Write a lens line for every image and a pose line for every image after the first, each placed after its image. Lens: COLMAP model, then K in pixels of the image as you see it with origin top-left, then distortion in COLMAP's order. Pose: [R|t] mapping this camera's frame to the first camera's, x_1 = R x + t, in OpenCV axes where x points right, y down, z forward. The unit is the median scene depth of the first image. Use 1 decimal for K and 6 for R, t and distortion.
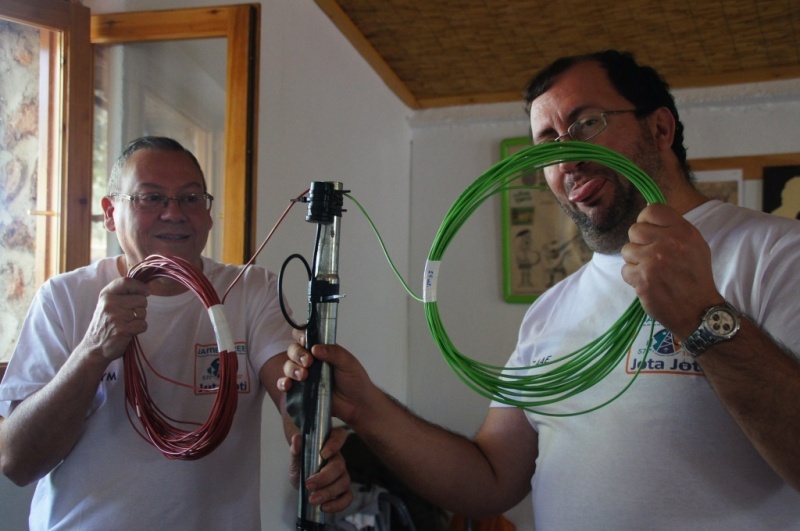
lens RADIAL K [[913.5, 0, 400.9], [0, 913.5, 264.7], [0, 0, 1]] dist [0.024631, 0.000000]
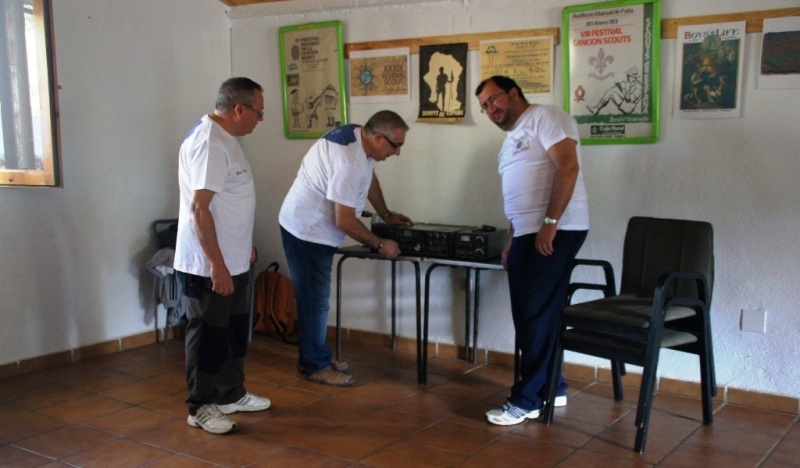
lens RADIAL K [[949.3, 0, 399.8], [0, 949.3, 235.7], [0, 0, 1]] dist [0.081924, 0.000000]
pose [[0.990942, 0.002817, -0.134264, 0.520358], [0.014047, 0.992122, 0.124489, 0.008085], [0.133557, -0.125247, 0.983095, -0.542731]]
